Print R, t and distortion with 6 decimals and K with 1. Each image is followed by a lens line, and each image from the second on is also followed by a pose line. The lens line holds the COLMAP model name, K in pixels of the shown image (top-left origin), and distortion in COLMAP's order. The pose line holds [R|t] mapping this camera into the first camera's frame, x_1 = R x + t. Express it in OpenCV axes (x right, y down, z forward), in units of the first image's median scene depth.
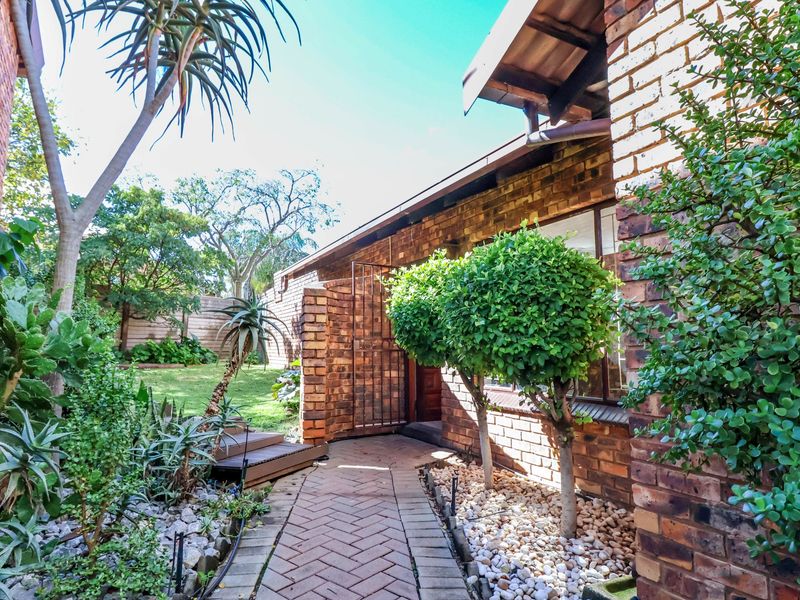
lens RADIAL K [[447.9, 0, 400.9], [0, 447.9, 296.1], [0, 0, 1]] dist [-0.006323, -0.002953]
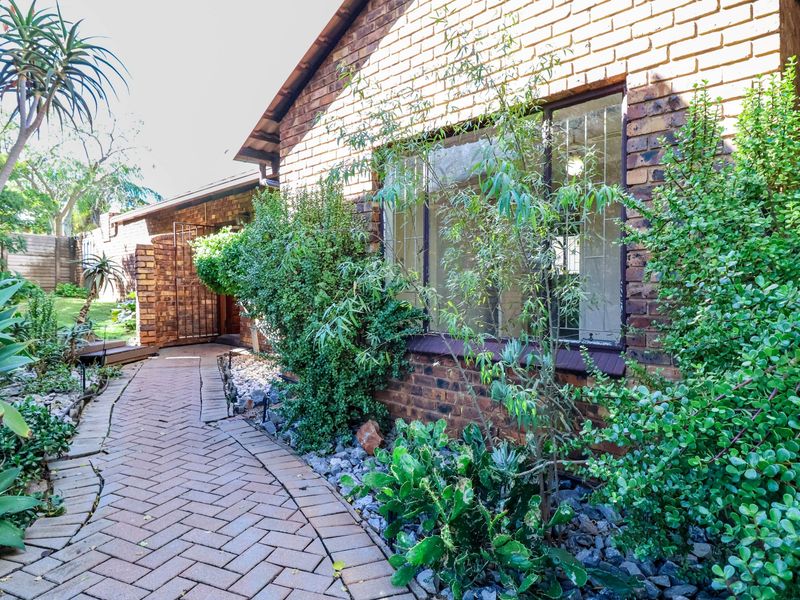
lens RADIAL K [[452.3, 0, 392.2], [0, 452.3, 296.3], [0, 0, 1]] dist [-0.006833, -0.003086]
pose [[0.951343, -0.010528, 0.307956, 0.111453], [-0.034245, 0.989612, 0.139623, -0.074195], [-0.306227, -0.143375, 0.941100, -0.604831]]
